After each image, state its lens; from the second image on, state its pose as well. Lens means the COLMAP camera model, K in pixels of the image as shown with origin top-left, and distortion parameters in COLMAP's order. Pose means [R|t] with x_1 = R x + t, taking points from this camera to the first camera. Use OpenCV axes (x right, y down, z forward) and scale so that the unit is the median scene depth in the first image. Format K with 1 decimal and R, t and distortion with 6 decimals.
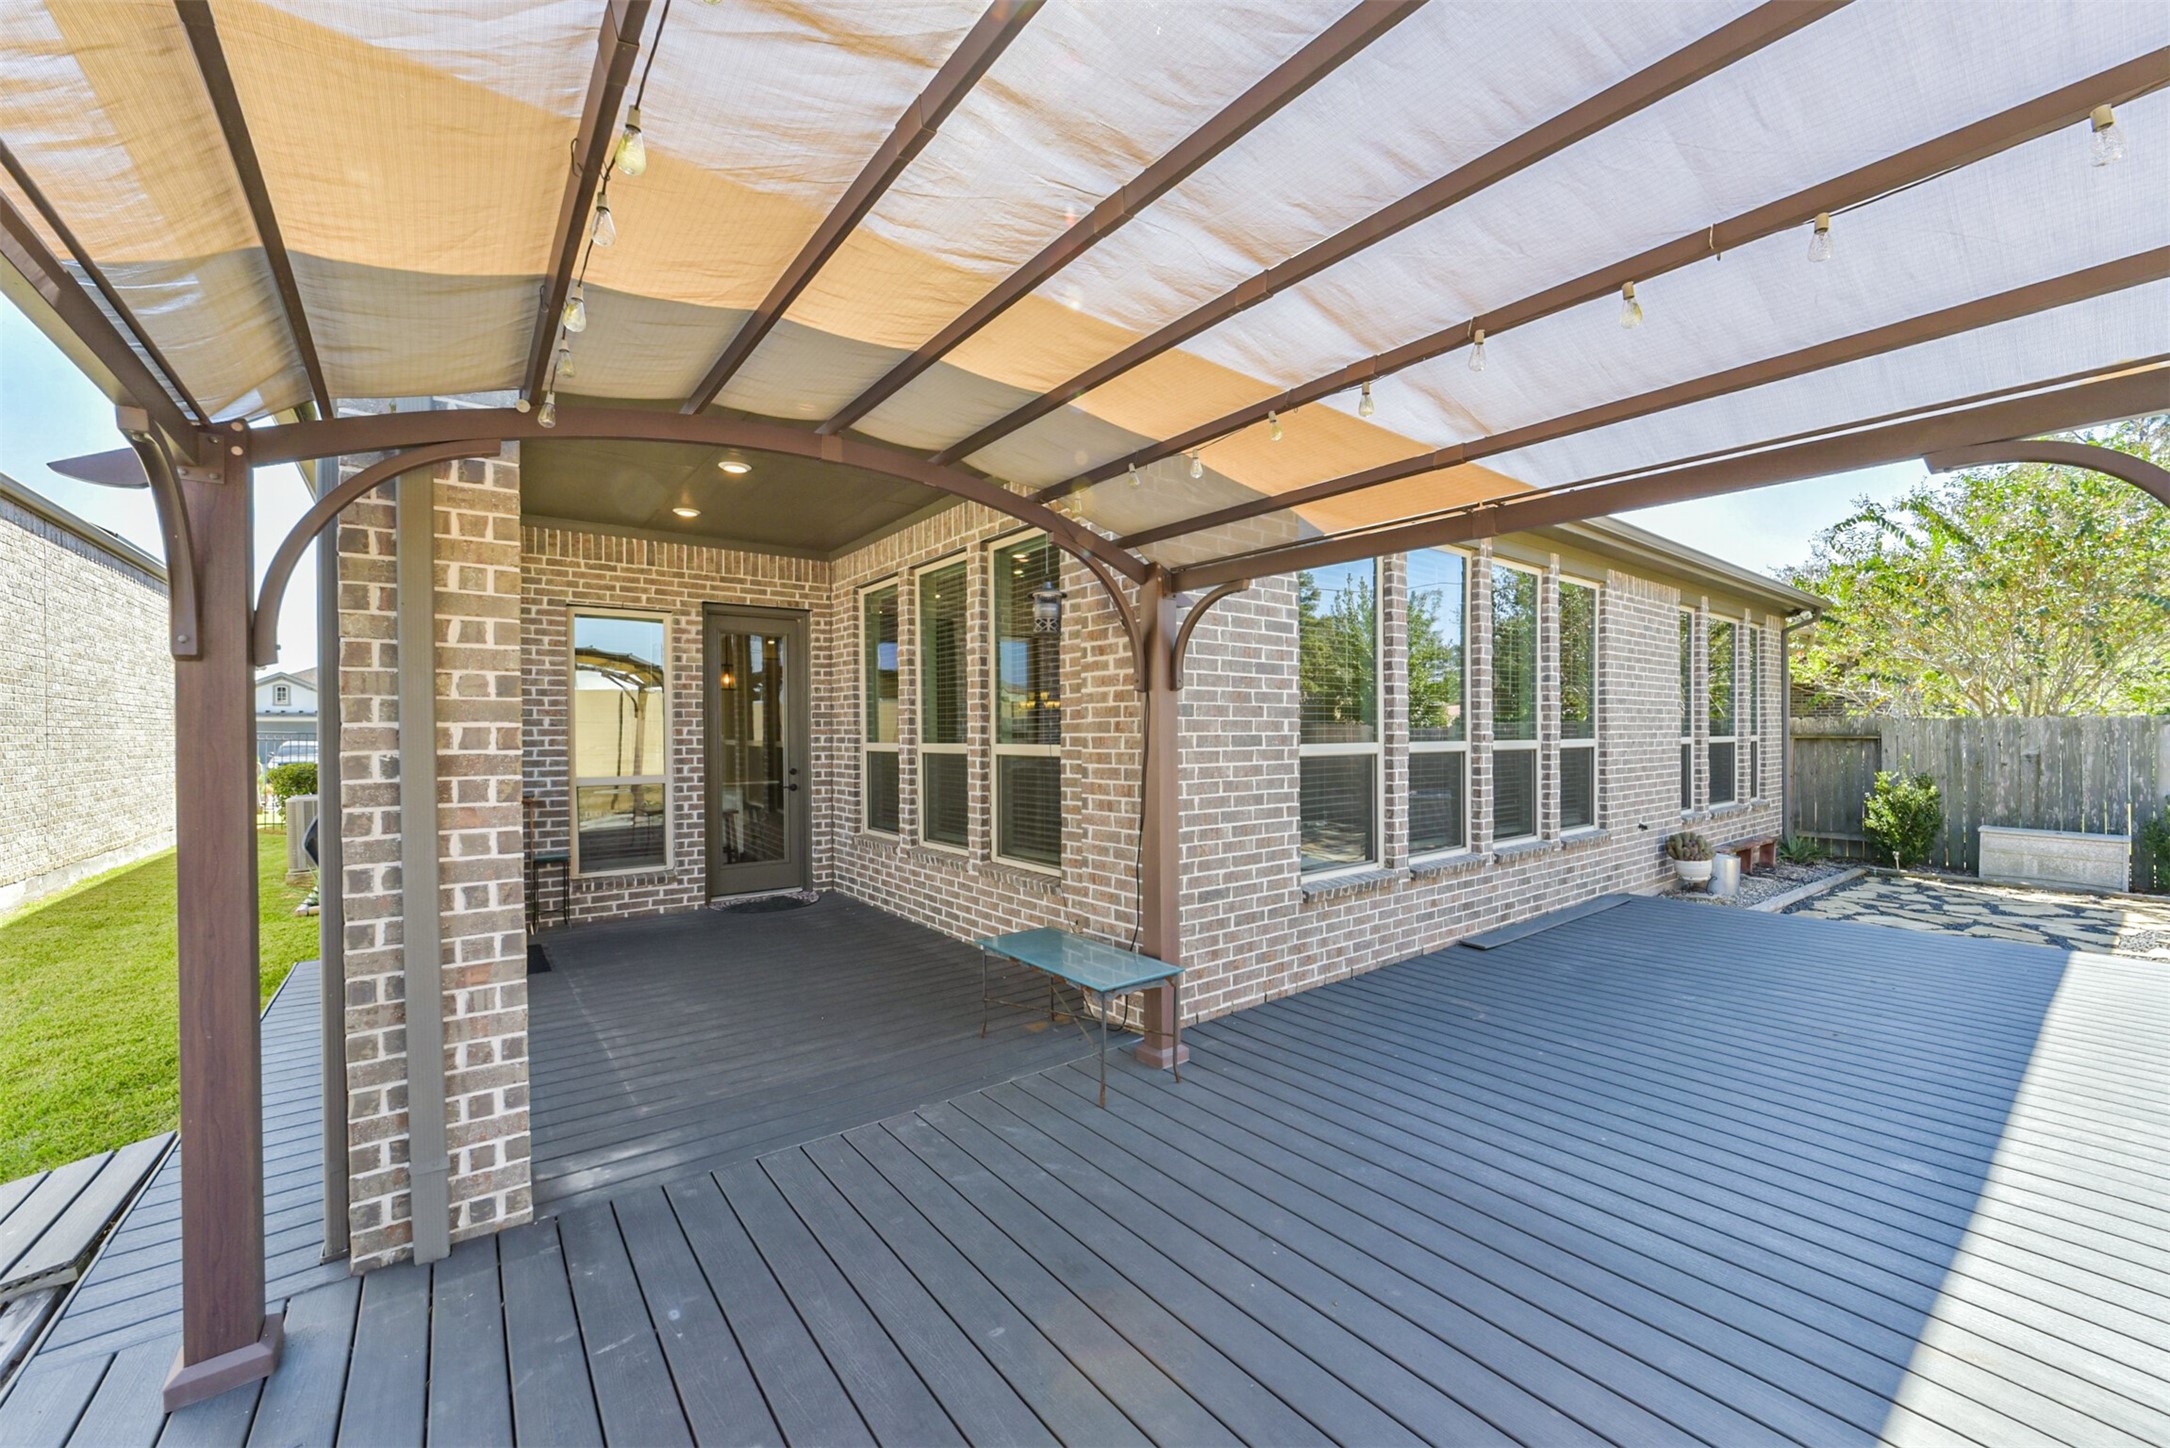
lens RADIAL K [[842.4, 0, 1095.5], [0, 842.4, 735.8], [0, 0, 1]] dist [-0.015473, 0.001966]
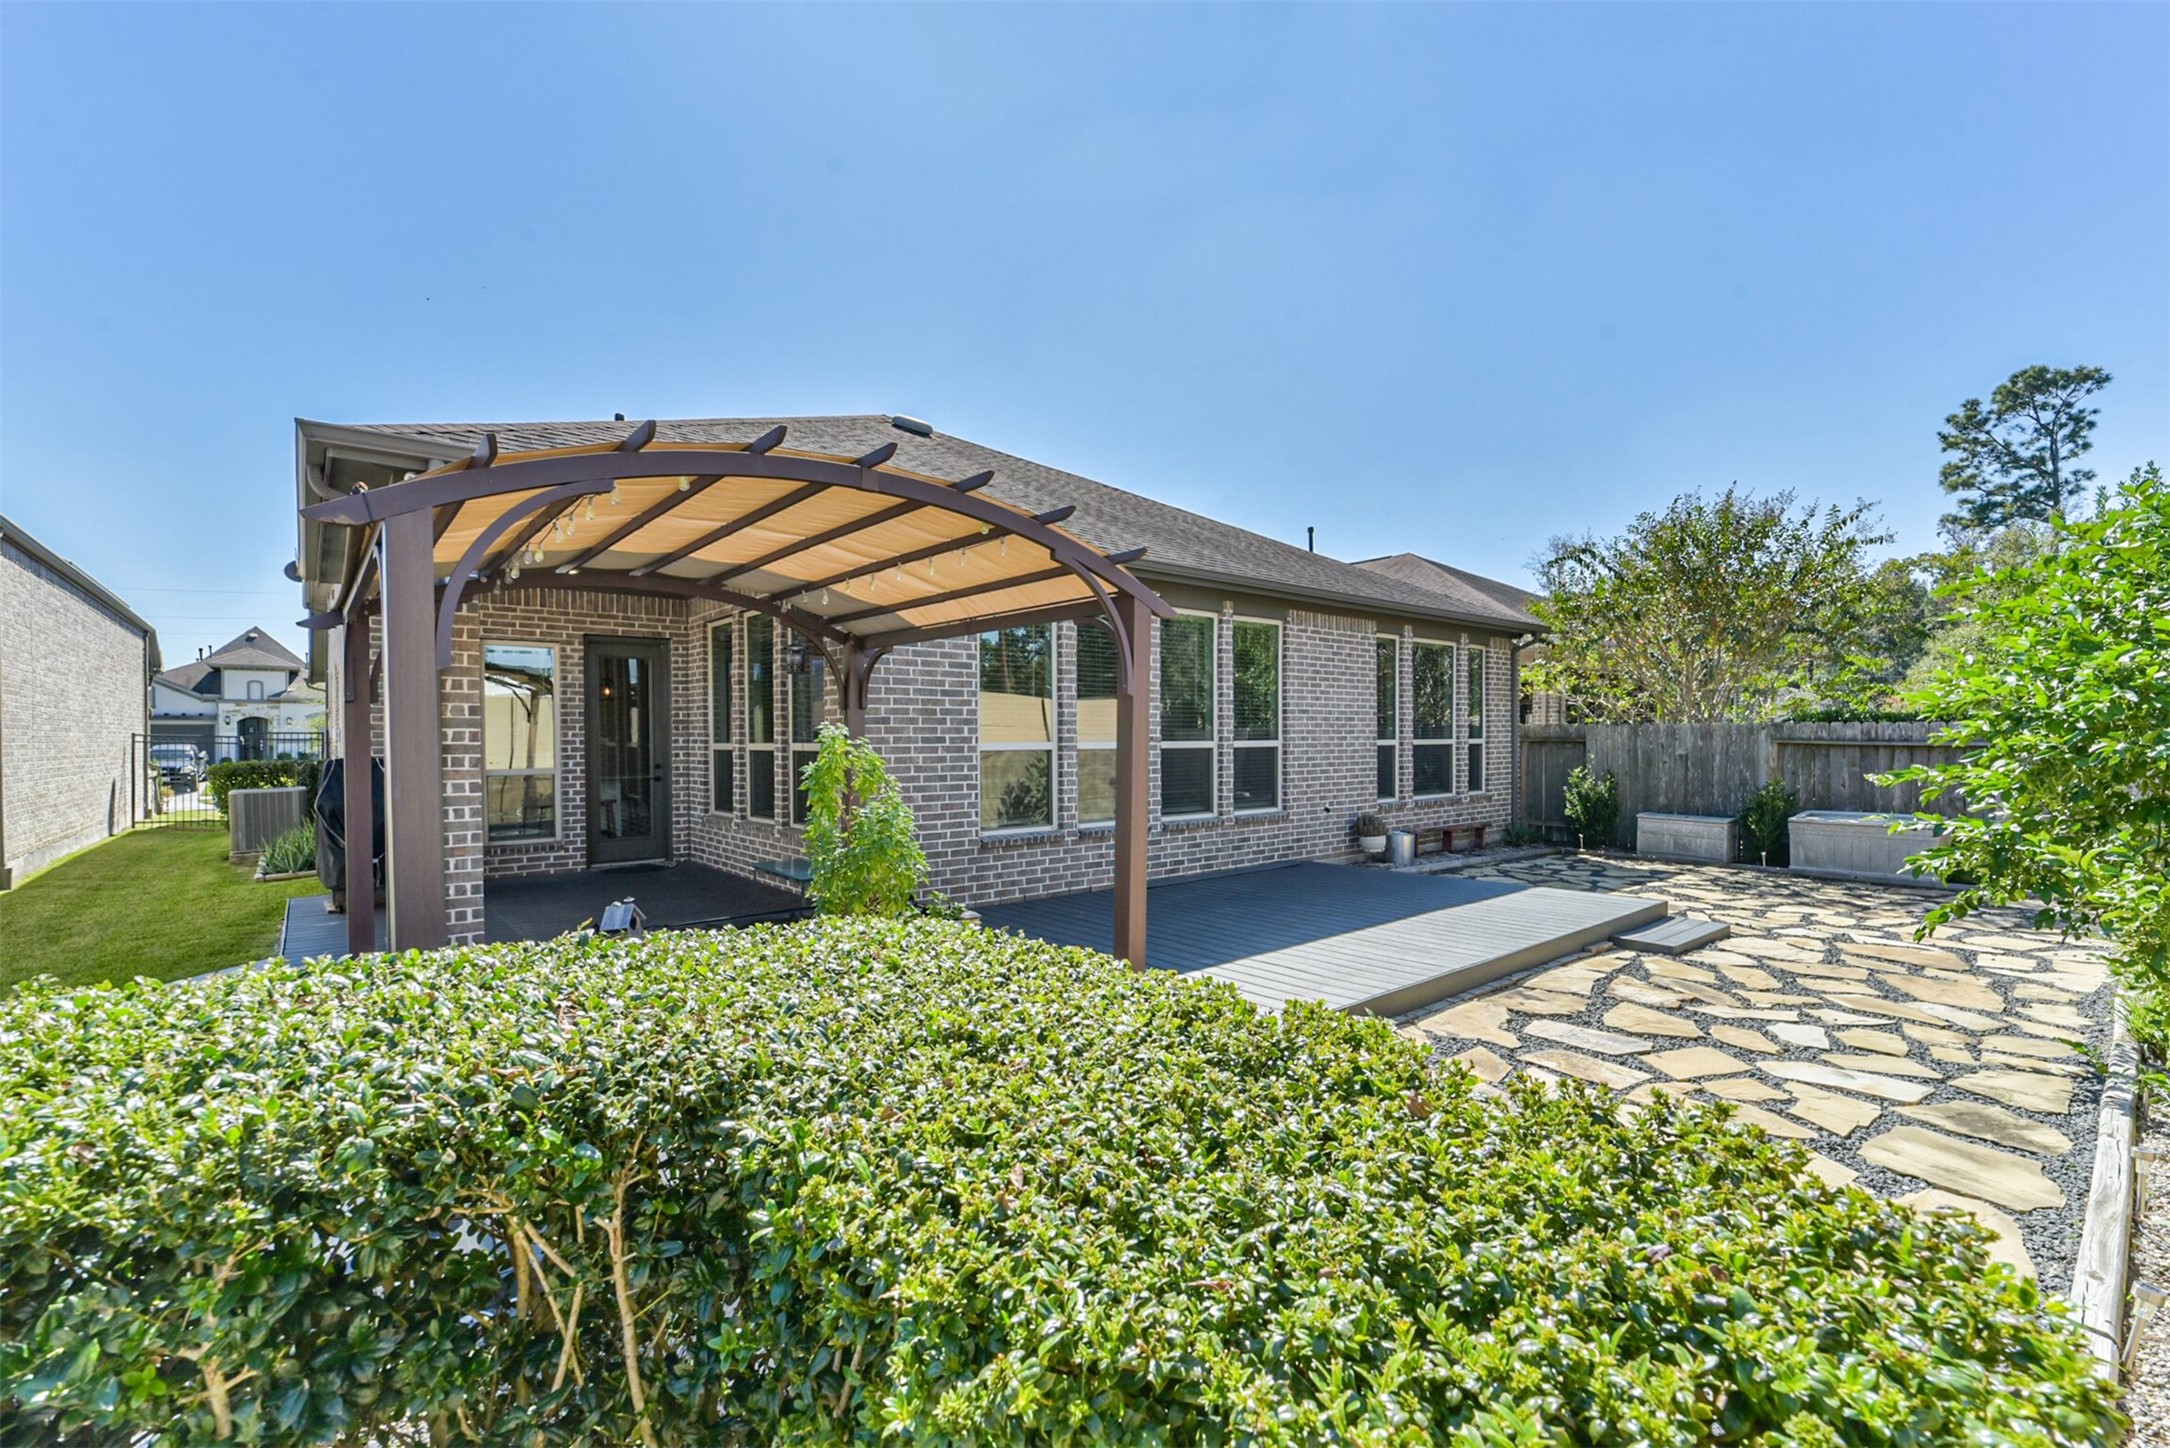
lens RADIAL K [[952.4, 0, 1074.7], [0, 952.4, 743.5], [0, 0, 1]] dist [-0.015485, 0.000502]
pose [[0.999670, 0.000567, 0.025692, 0.274714], [-0.000630, 0.999997, 0.002428, 0.005377], [-0.025691, -0.002443, 0.999667, -0.526405]]
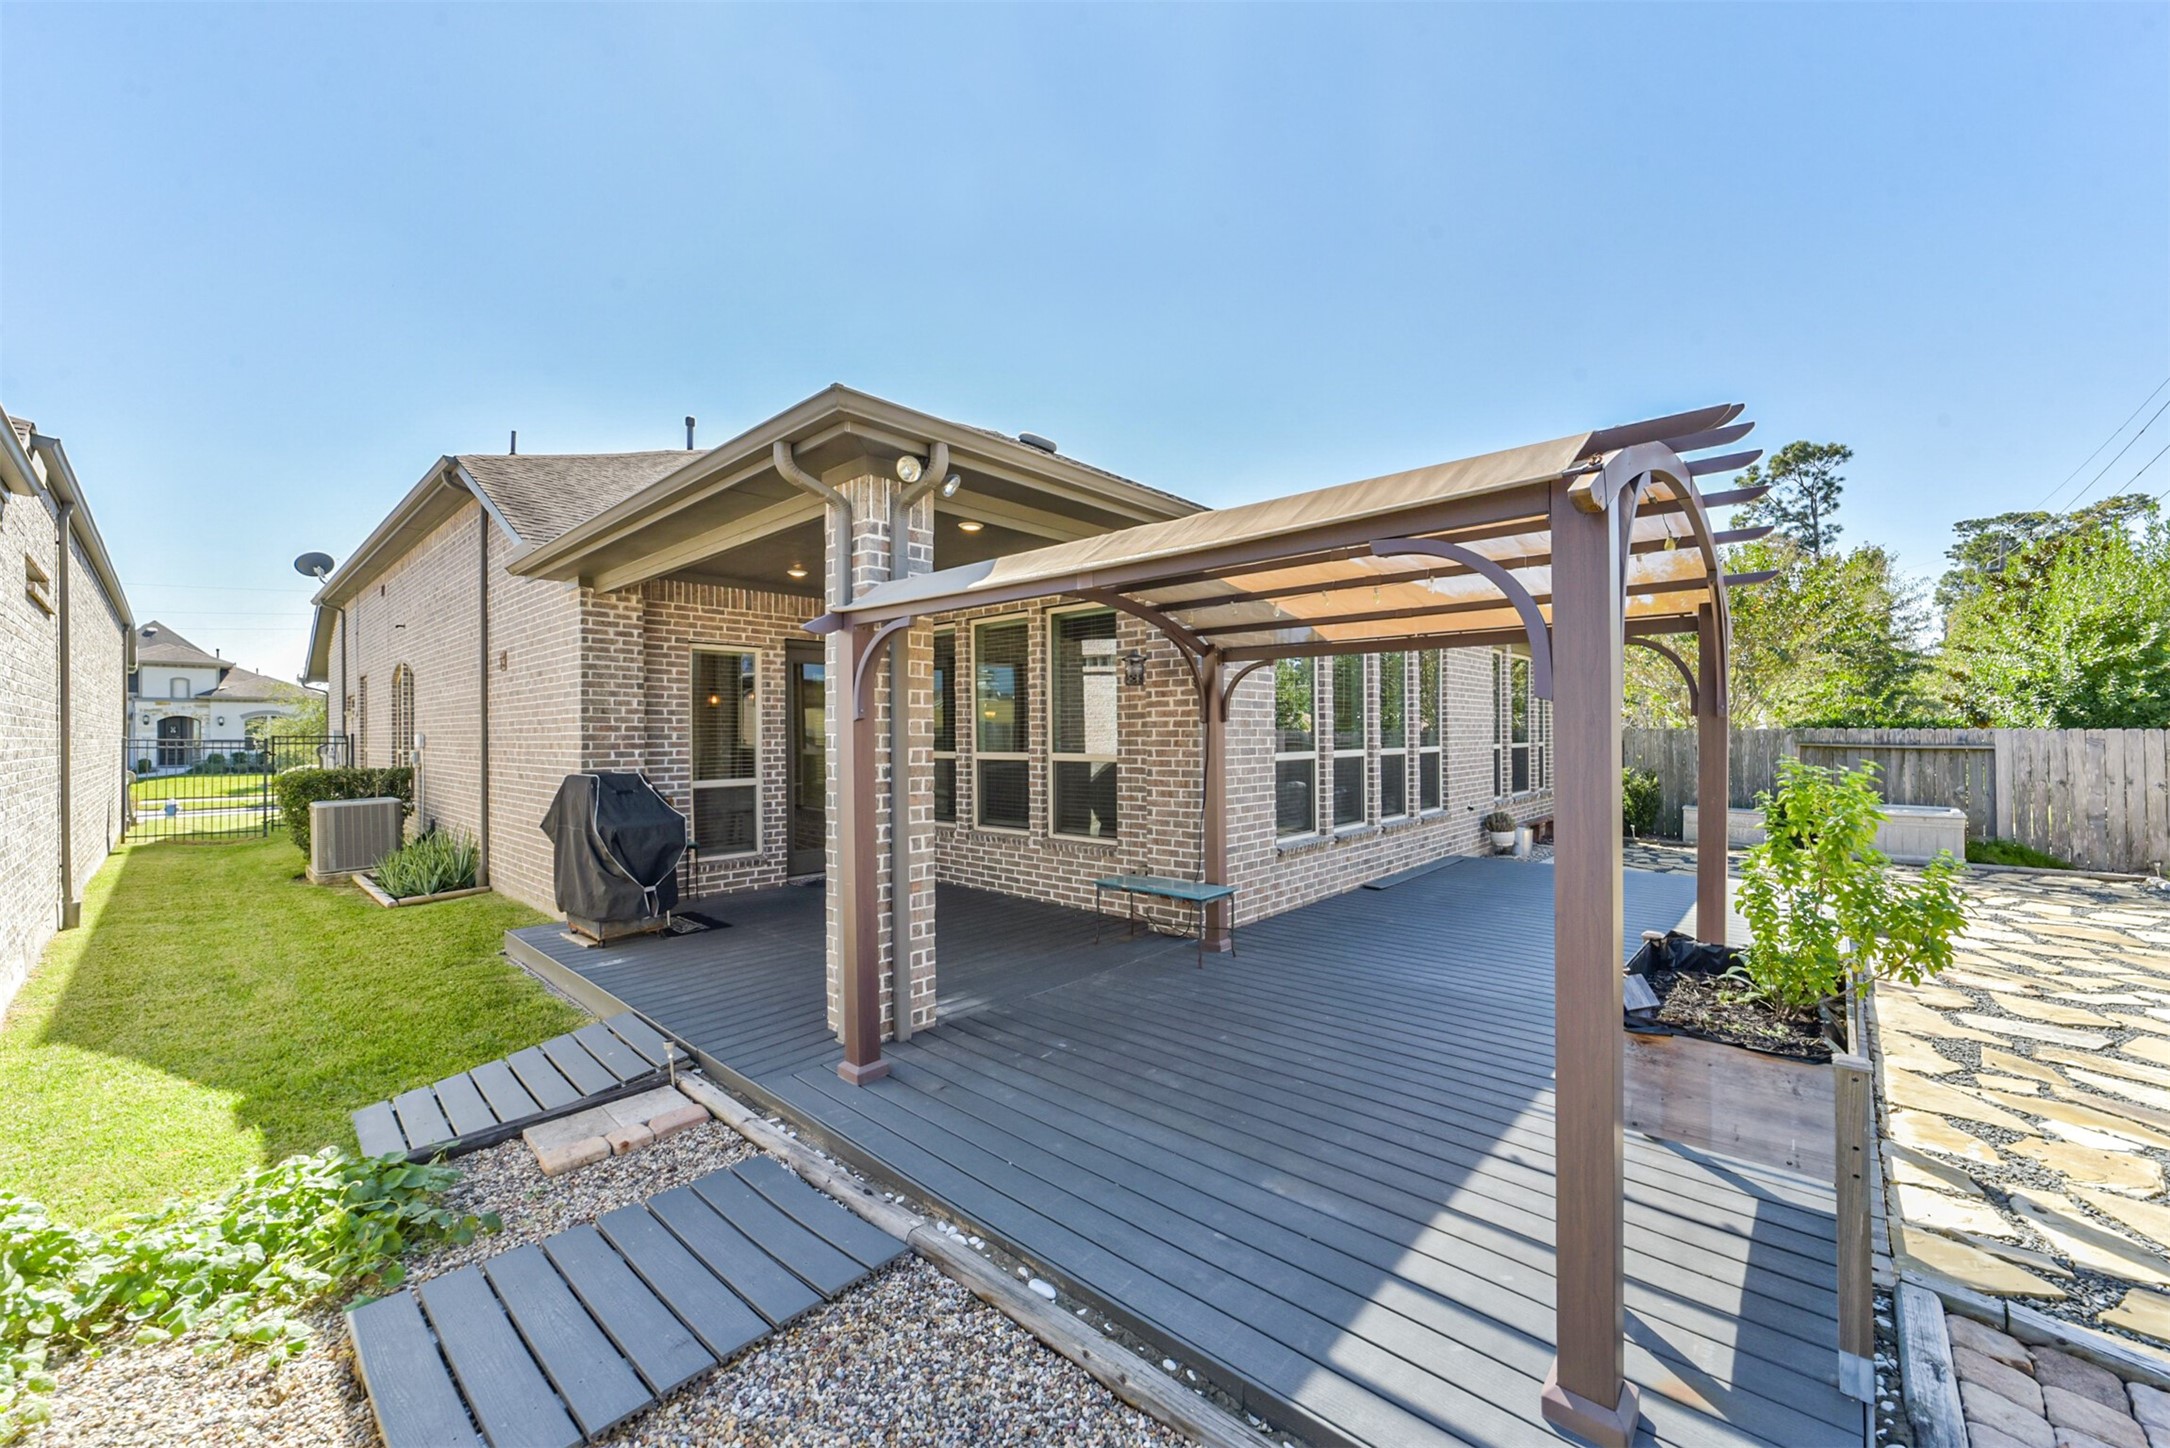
lens RADIAL K [[842.4, 0, 1086.4], [0, 842.4, 730.2], [0, 0, 1]] dist [-0.015473, 0.001966]
pose [[0.985291, 0.000011, 0.170883, -0.265680], [0.001301, 0.999971, -0.007563, -0.015438], [-0.170878, 0.007674, 0.985262, -0.335353]]
